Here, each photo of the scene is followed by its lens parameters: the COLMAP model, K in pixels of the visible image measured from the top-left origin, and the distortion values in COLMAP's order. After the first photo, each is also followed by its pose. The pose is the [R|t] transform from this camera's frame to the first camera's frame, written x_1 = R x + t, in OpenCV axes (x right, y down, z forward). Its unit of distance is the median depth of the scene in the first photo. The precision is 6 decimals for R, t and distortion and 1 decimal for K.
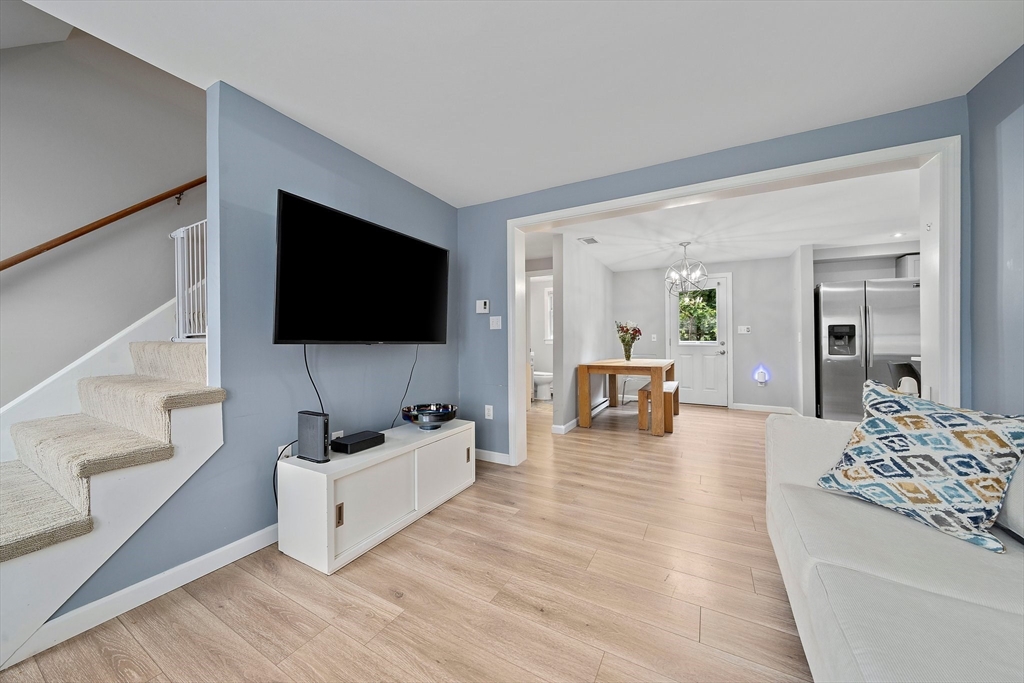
lens RADIAL K [[351.4, 0, 516.9], [0, 351.4, 339.4], [0, 0, 1]] dist [-0.010865, 0.000068]
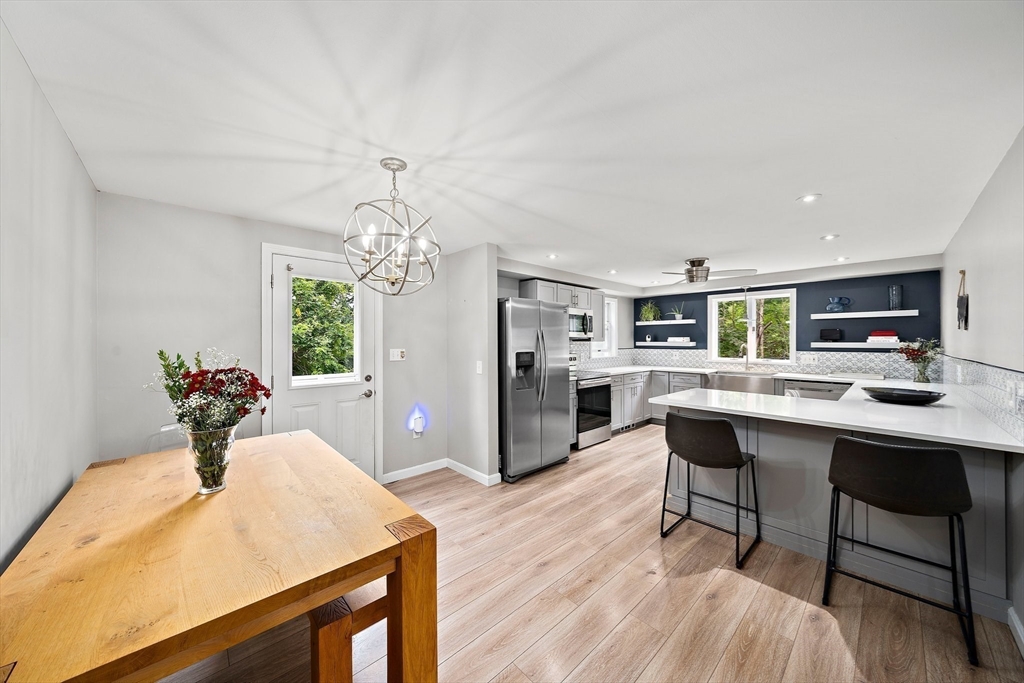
lens RADIAL K [[351.4, 0, 498.2], [0, 351.4, 338.5], [0, 0, 1]] dist [-0.010865, 0.000068]
pose [[0.344566, 0.001306, 0.938761, 0.201197], [-0.003463, 0.999994, -0.000121, -0.101471], [-0.938756, -0.003209, 0.344569, 1.077474]]
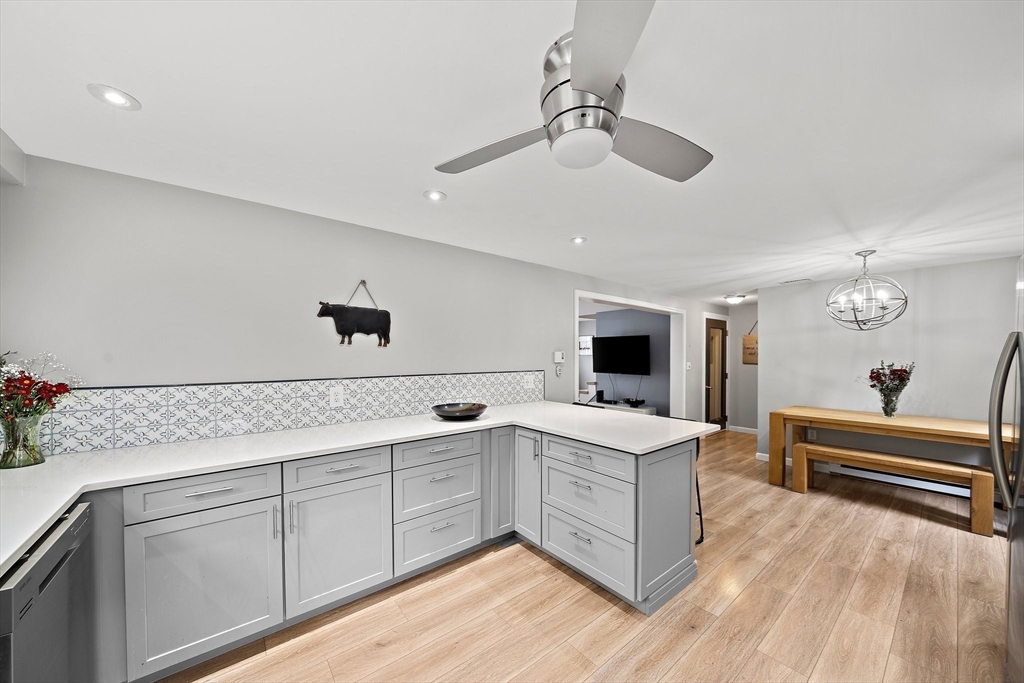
lens RADIAL K [[351.4, 0, 492.1], [0, 351.4, 366.7], [0, 0, 1]] dist [-0.010865, 0.000068]
pose [[-0.423887, 0.027763, -0.905290, 2.033657], [0.003692, 0.999575, 0.028926, -0.101294], [0.905708, 0.008919, -0.423809, 0.897812]]
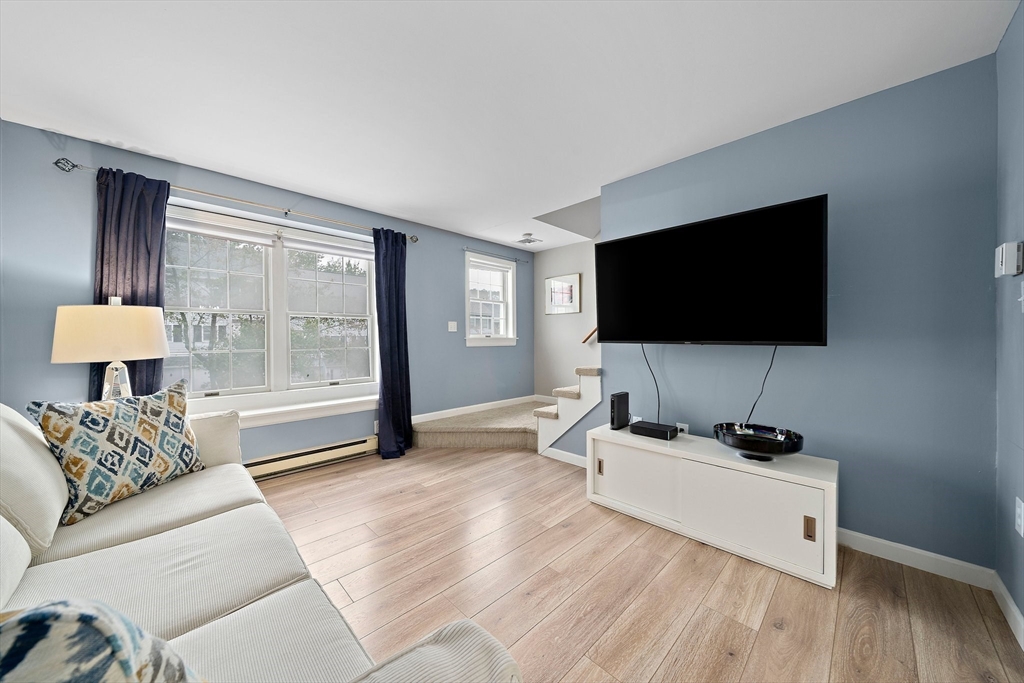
lens RADIAL K [[351.4, 0, 504.1], [0, 351.4, 339.0], [0, 0, 1]] dist [-0.010865, 0.000068]
pose [[-0.301091, 0.002333, -0.953593, 0.493992], [0.002829, 0.999995, 0.001553, -0.003708], [0.953591, -0.002230, -0.301096, 0.557110]]
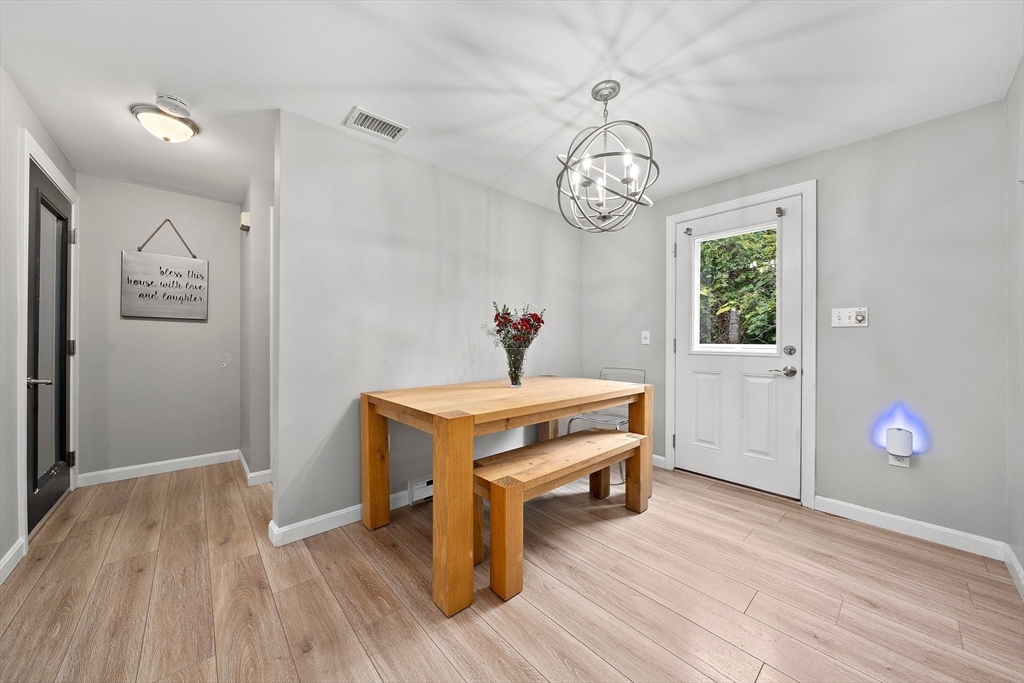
lens RADIAL K [[351.4, 0, 507.1], [0, 351.4, 340.3], [0, 0, 1]] dist [-0.010865, 0.000068]
pose [[0.940722, 0.005558, -0.339132, 0.739751], [-0.002529, 0.999953, 0.009374, -0.007589], [0.339168, -0.007961, 0.940692, 0.876207]]
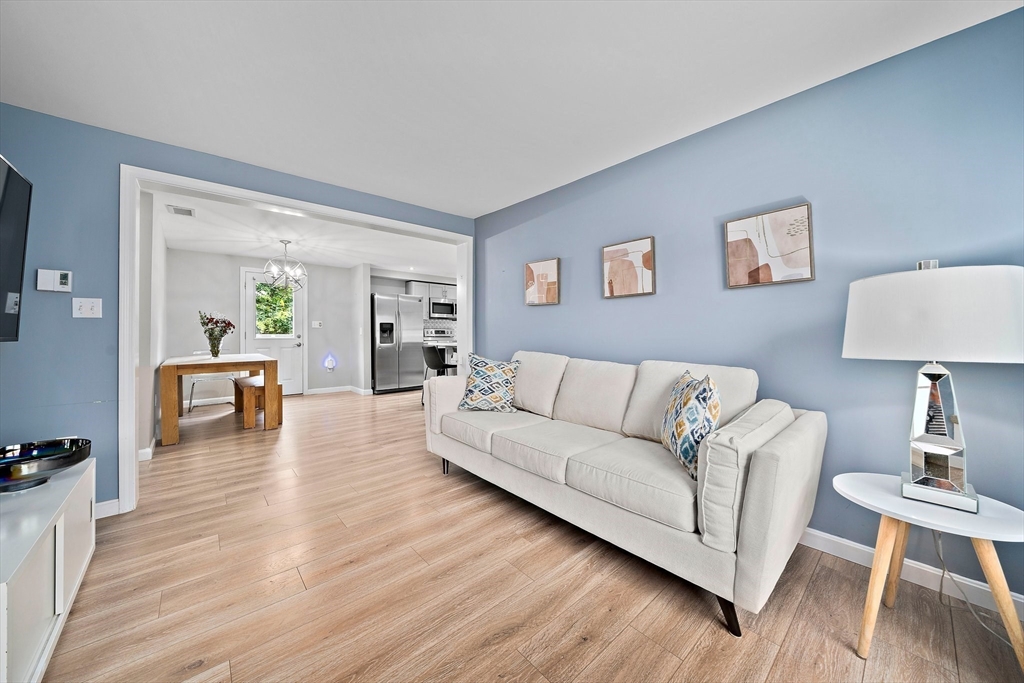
lens RADIAL K [[351.4, 0, 496.2], [0, 351.4, 328.8], [0, 0, 1]] dist [-0.010865, 0.000068]
pose [[0.361813, 0.009544, 0.932202, -0.384337], [0.000492, 0.999946, -0.010428, -0.001416], [-0.932251, 0.004231, 0.361788, 0.048853]]
